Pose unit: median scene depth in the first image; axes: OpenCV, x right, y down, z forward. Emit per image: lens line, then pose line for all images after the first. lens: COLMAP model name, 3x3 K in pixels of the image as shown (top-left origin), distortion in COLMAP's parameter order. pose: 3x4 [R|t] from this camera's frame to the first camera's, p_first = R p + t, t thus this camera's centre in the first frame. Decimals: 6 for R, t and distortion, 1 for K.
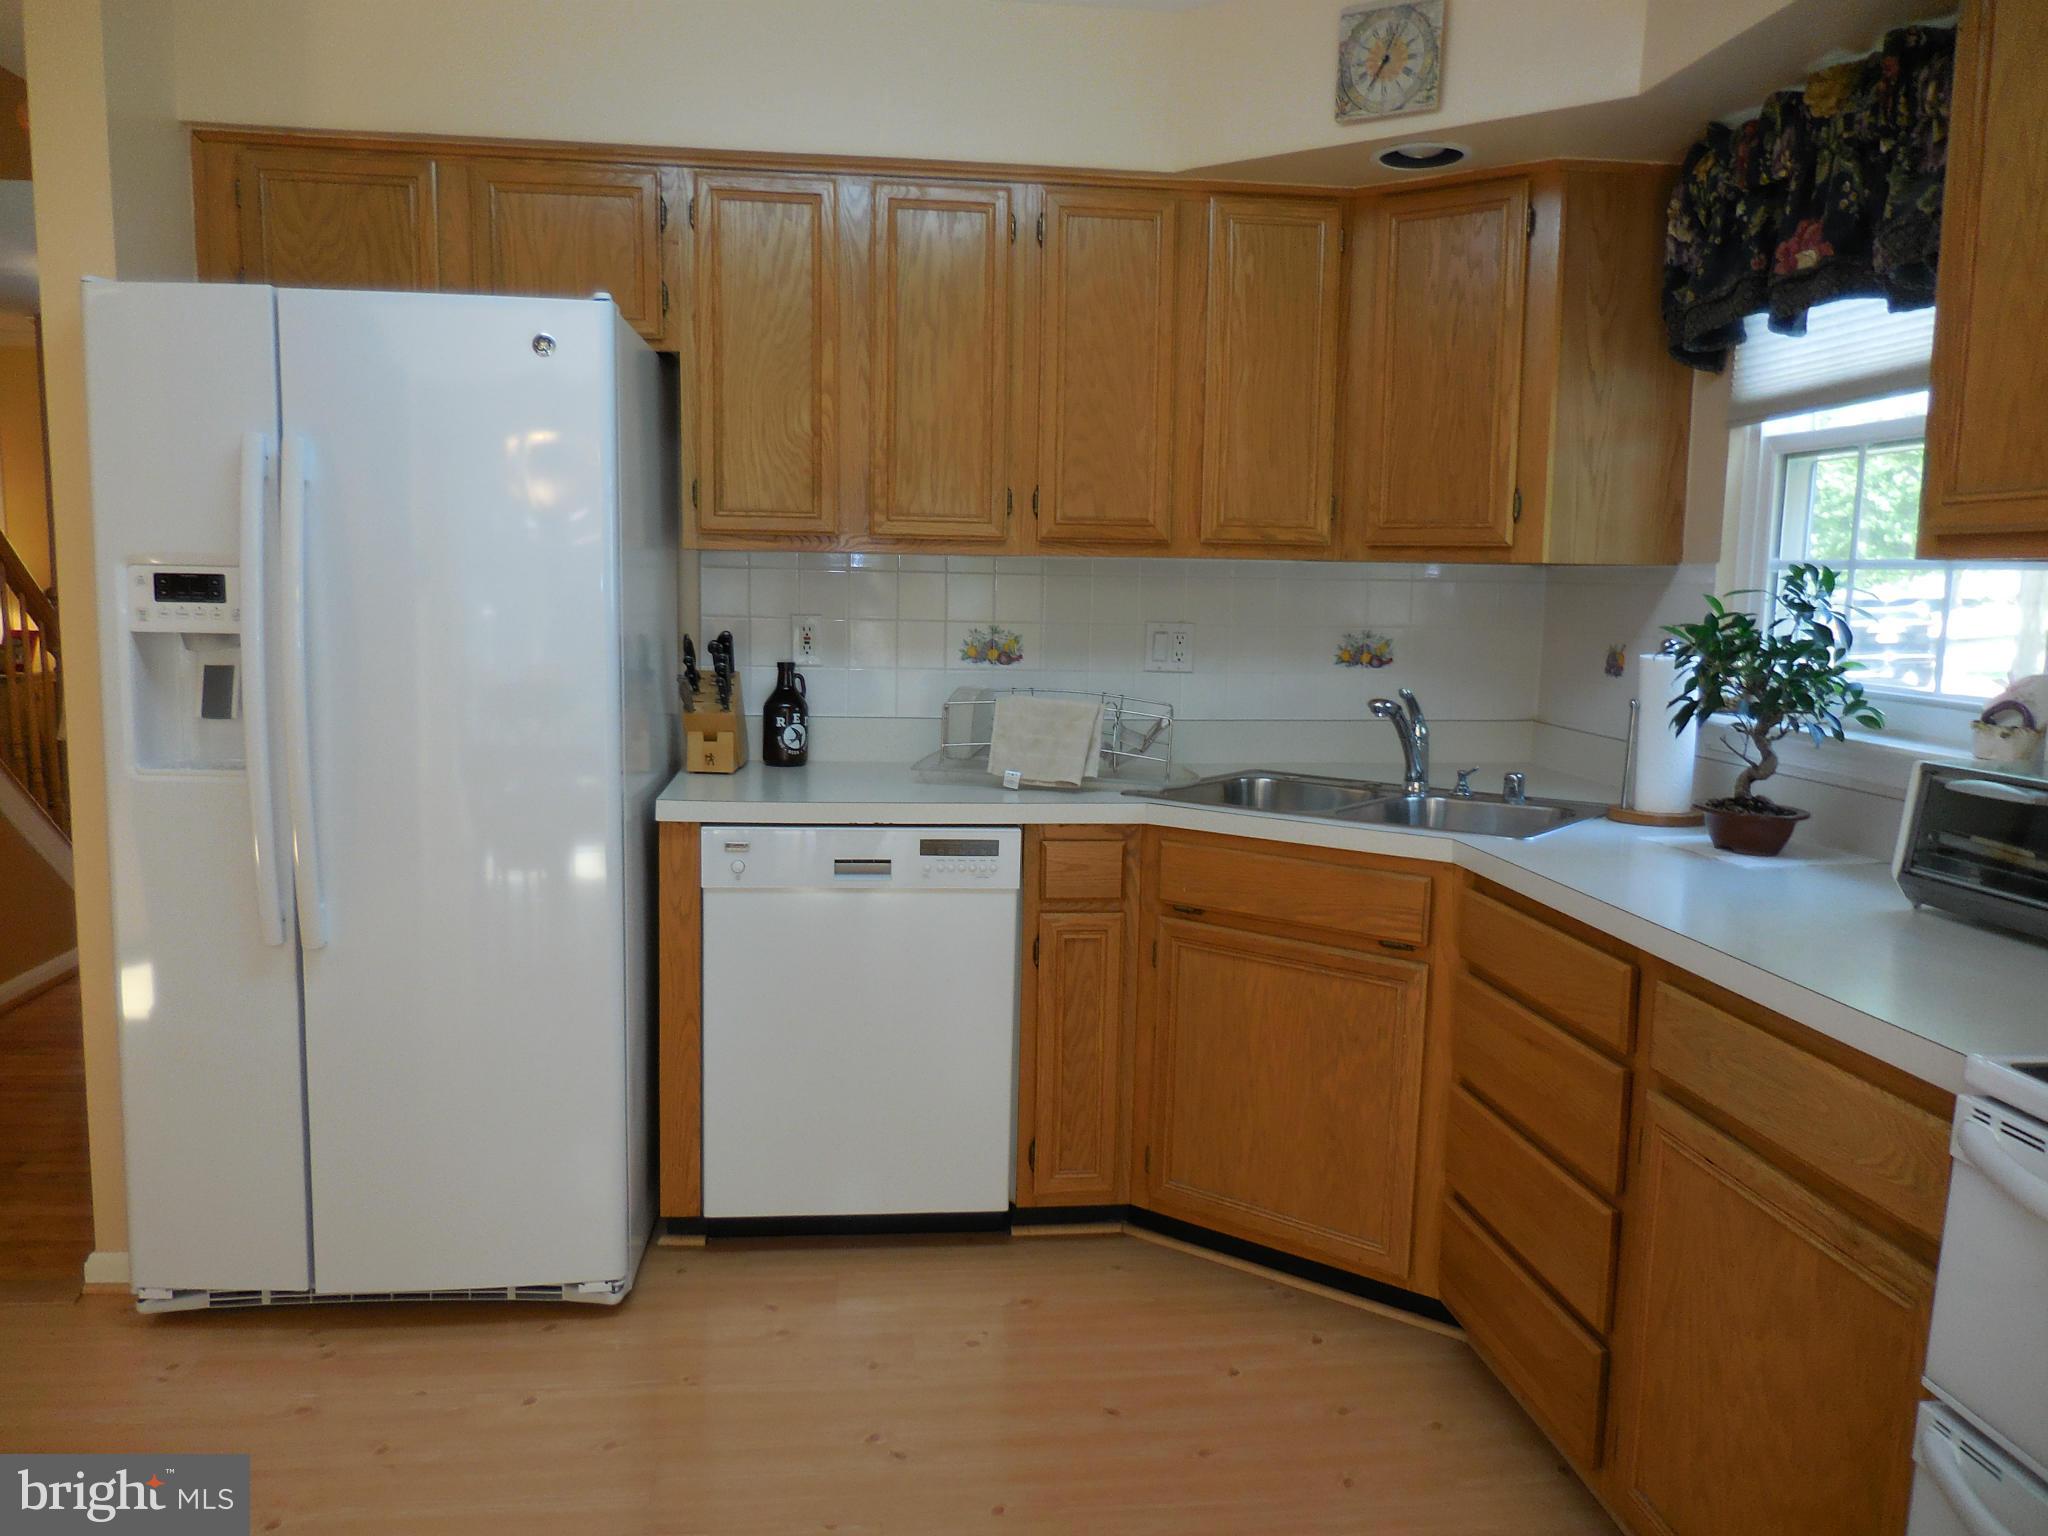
lens RADIAL K [[1537.1, 0, 1027.5], [0, 1537.1, 772.3], [0, 0, 1]] dist [-0.025335, 0.035800]
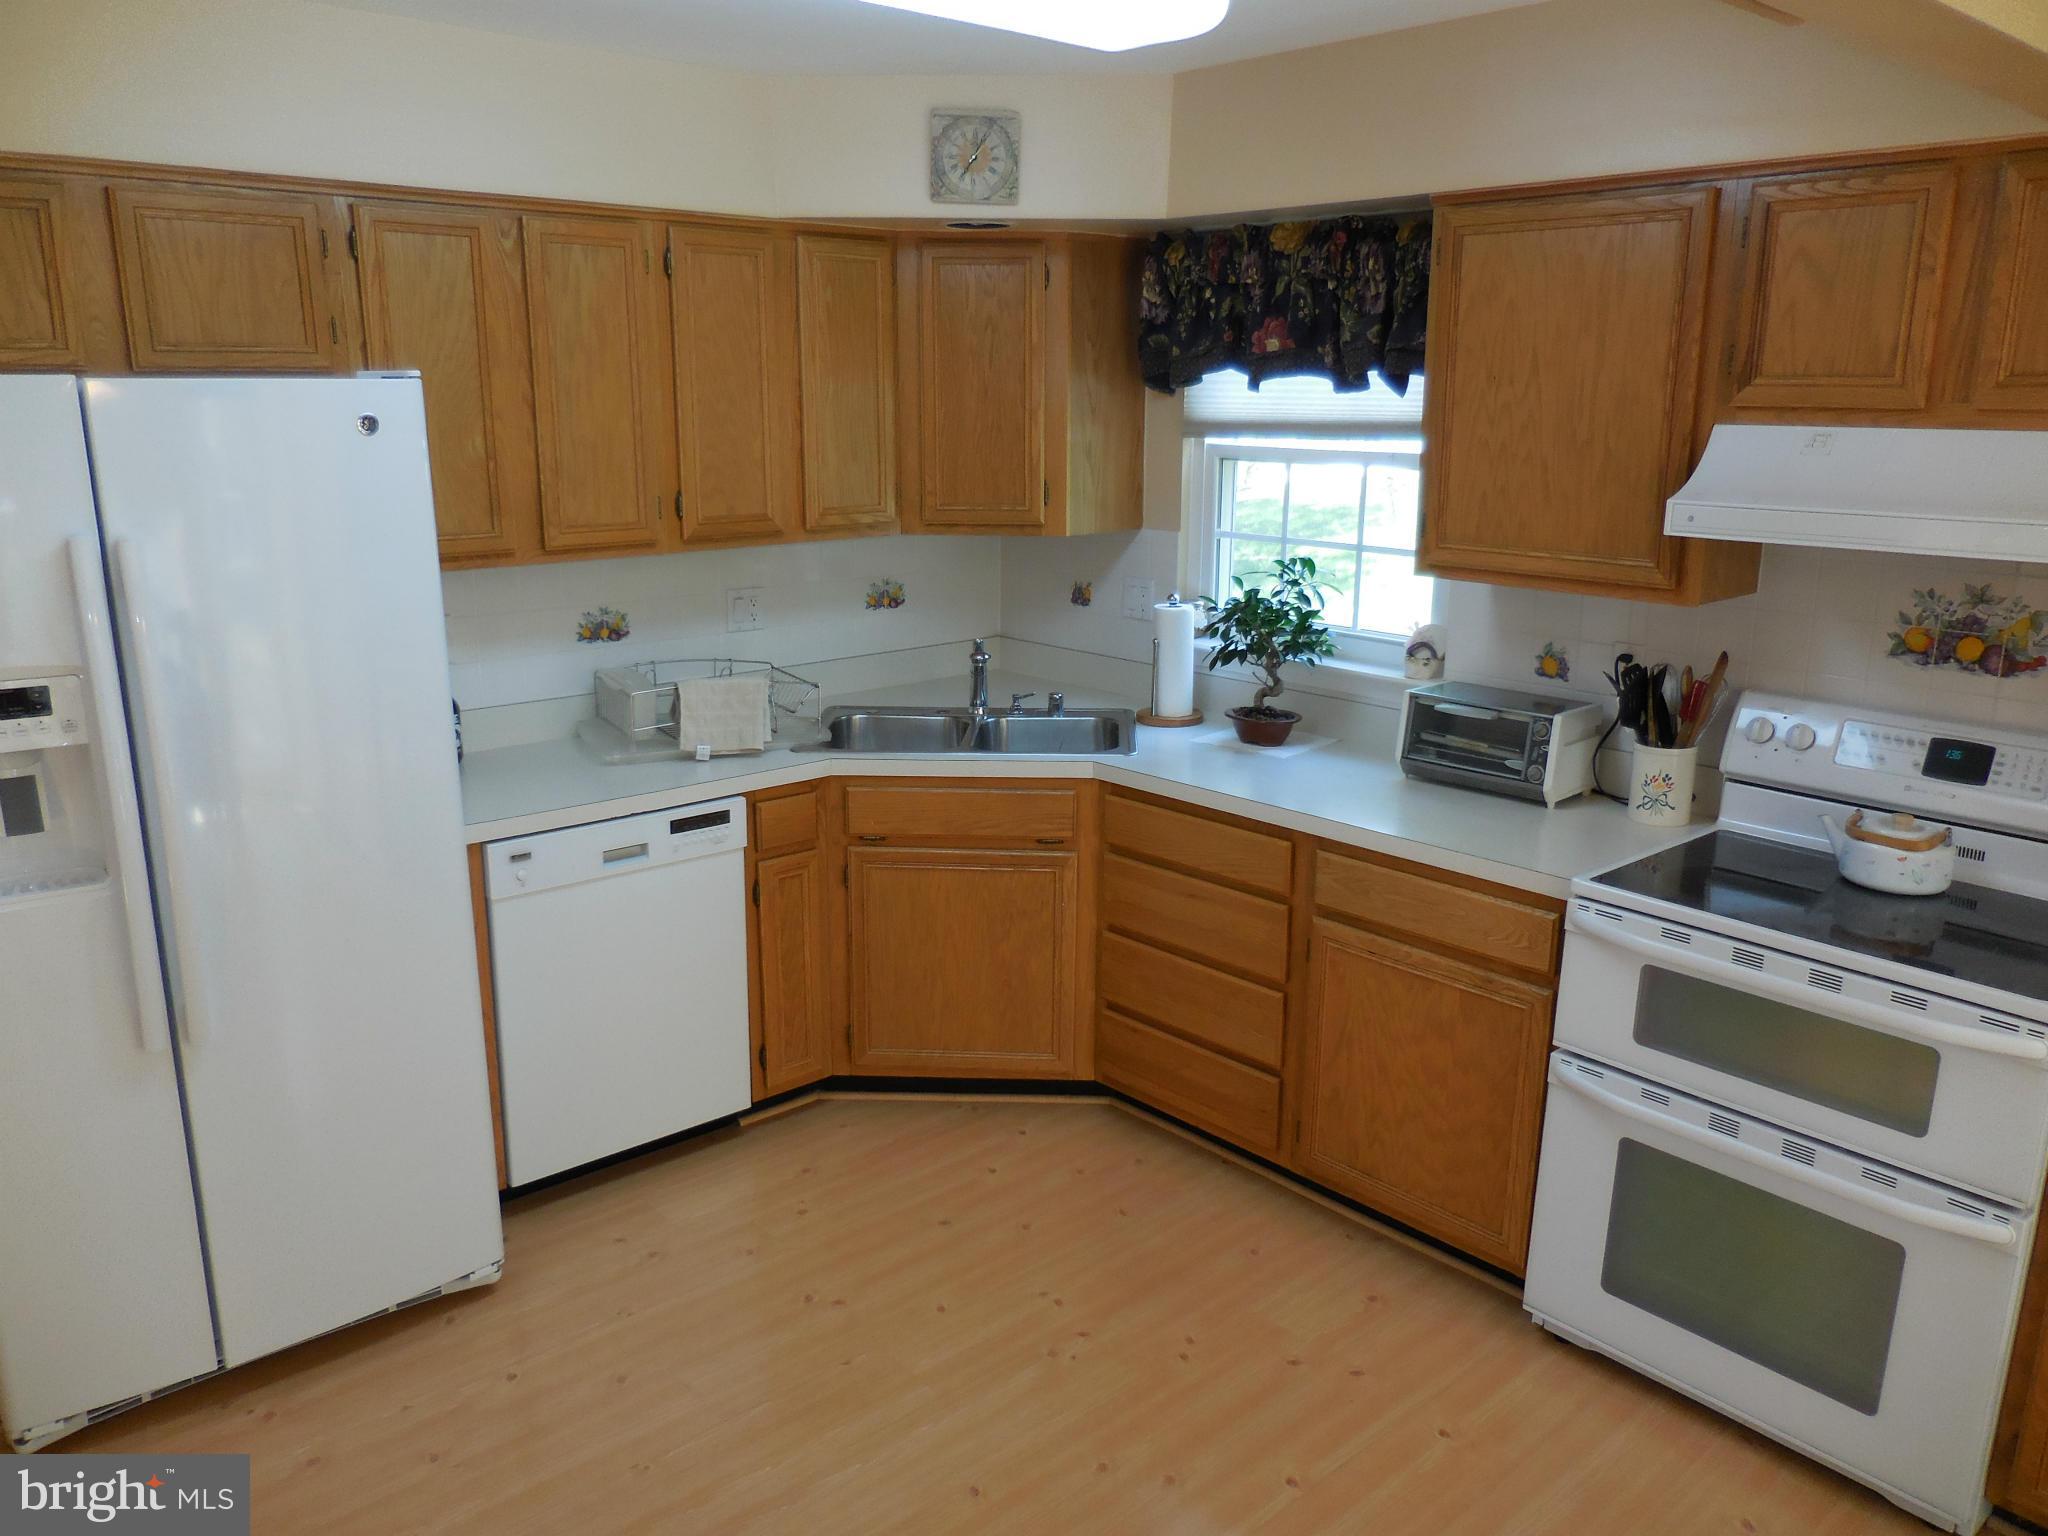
lens RADIAL K [[1537.1, 0, 1027.5], [0, 1537.1, 772.3], [0, 0, 1]] dist [-0.025335, 0.035800]
pose [[0.817422, -0.155150, 0.554752, -0.515746], [0.084293, 0.984896, 0.151245, -0.153556], [-0.569838, -0.076870, 0.818154, -0.103415]]
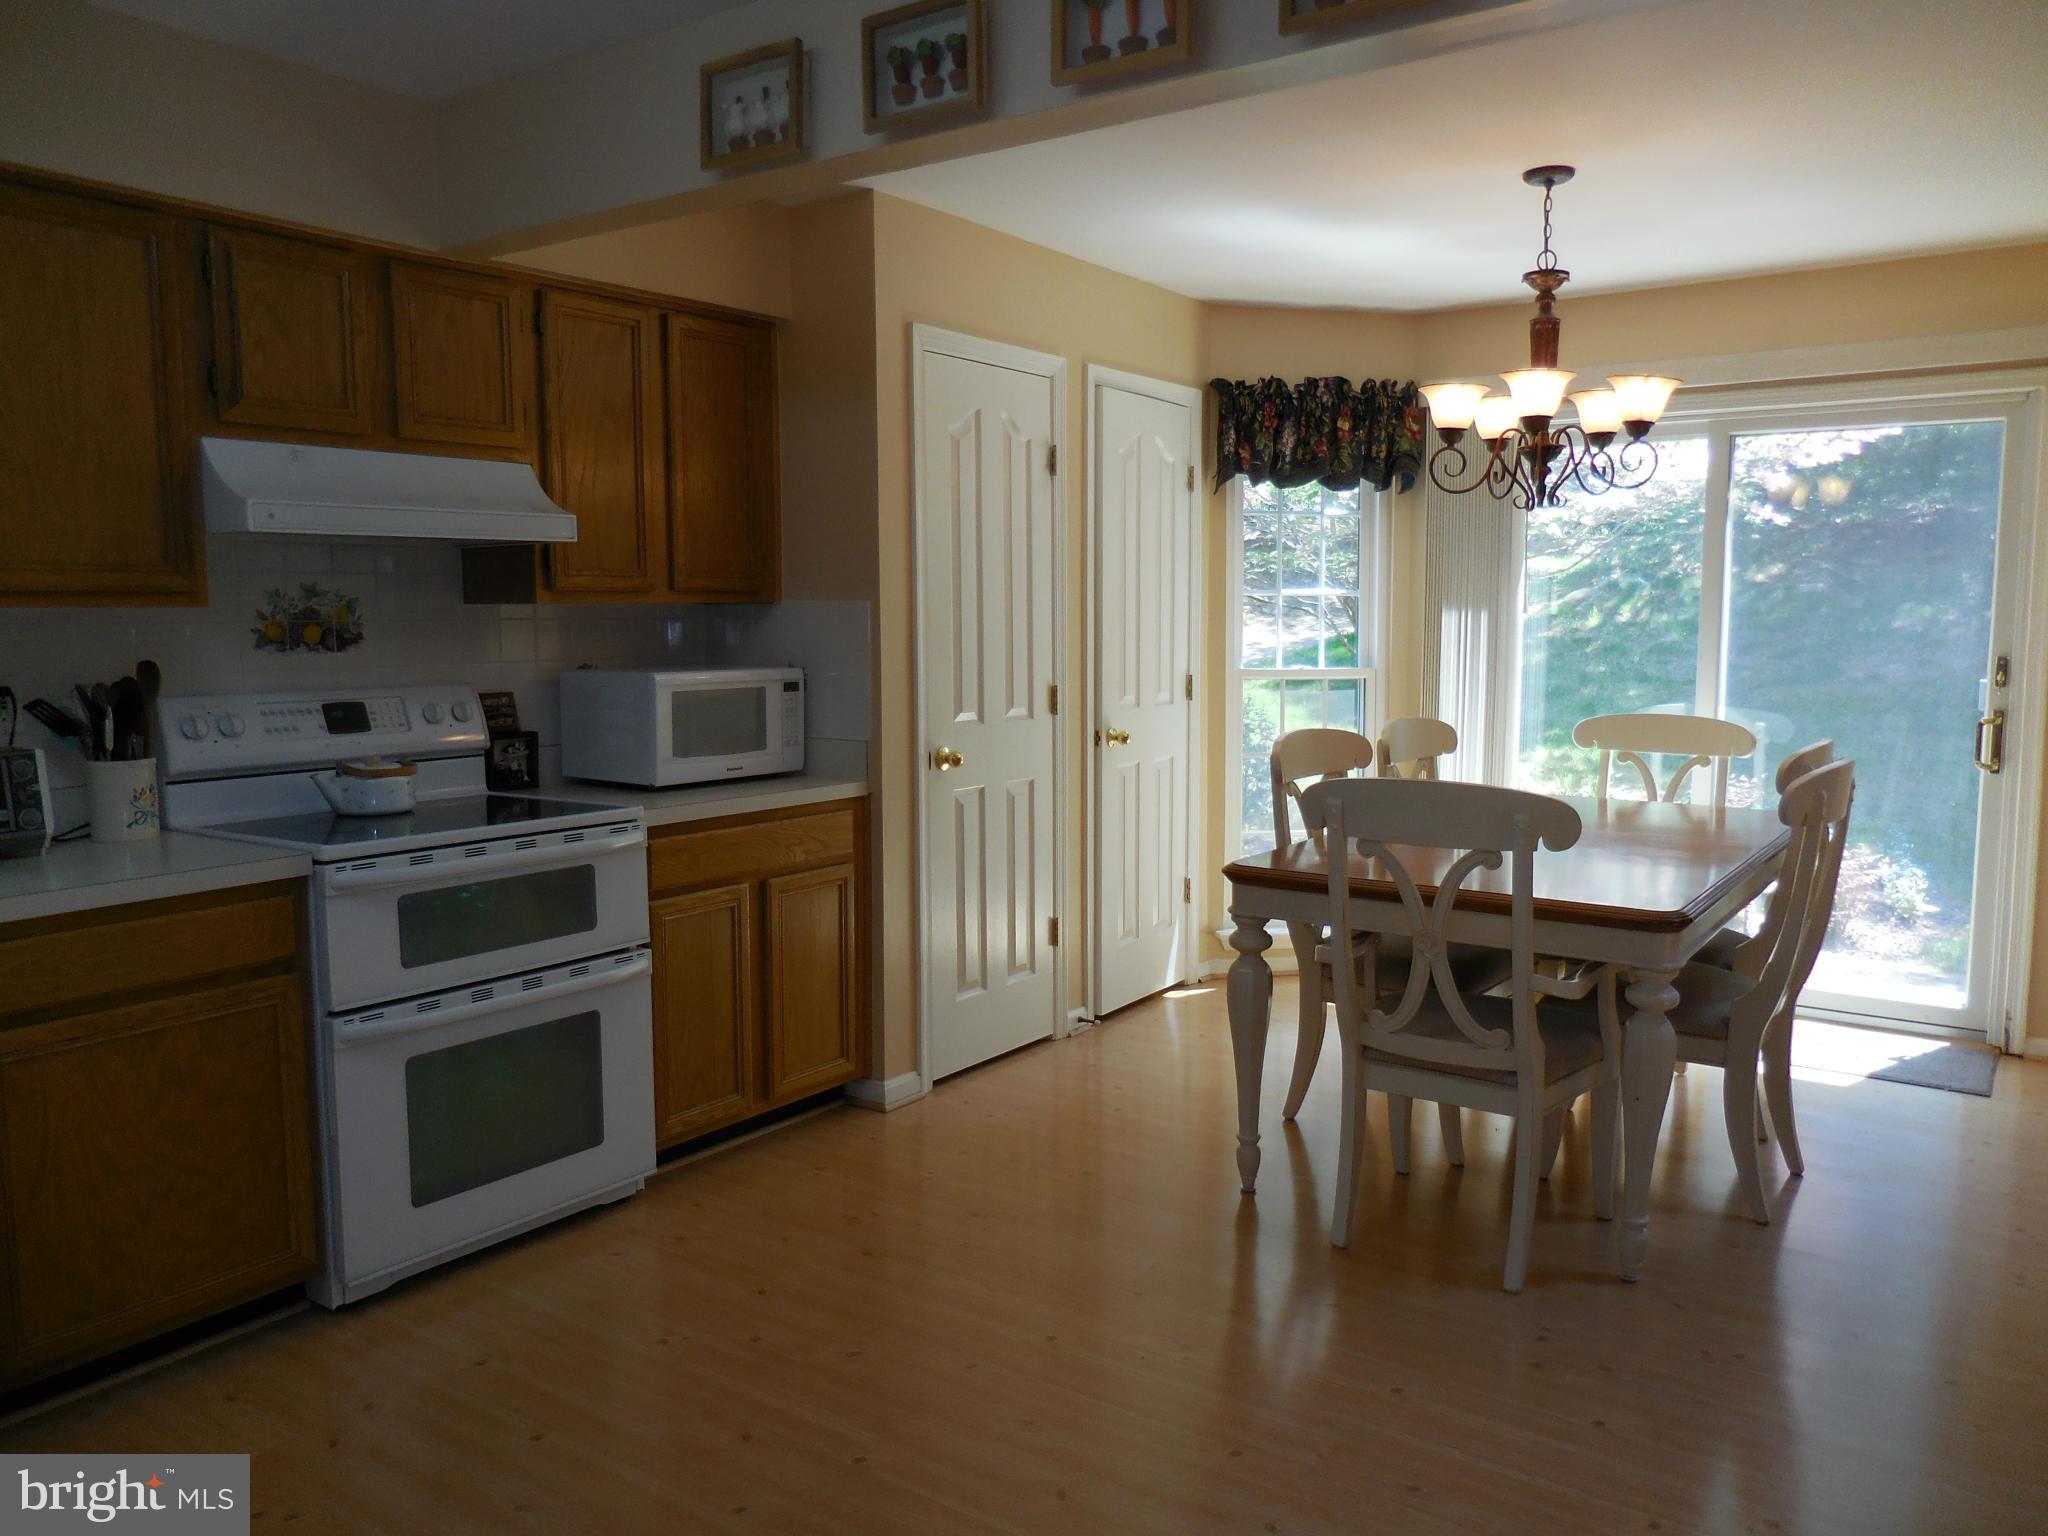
lens RADIAL K [[1576.7, 0, 1024.0], [0, 1576.7, 768.0], [0, 0, 1]] dist [-0.005964, -0.000238]
pose [[-0.741520, -0.082366, 0.665856, -0.755416], [0.076366, 0.975625, 0.205729, -0.144350], [-0.666571, 0.203401, -0.717155, 0.926666]]
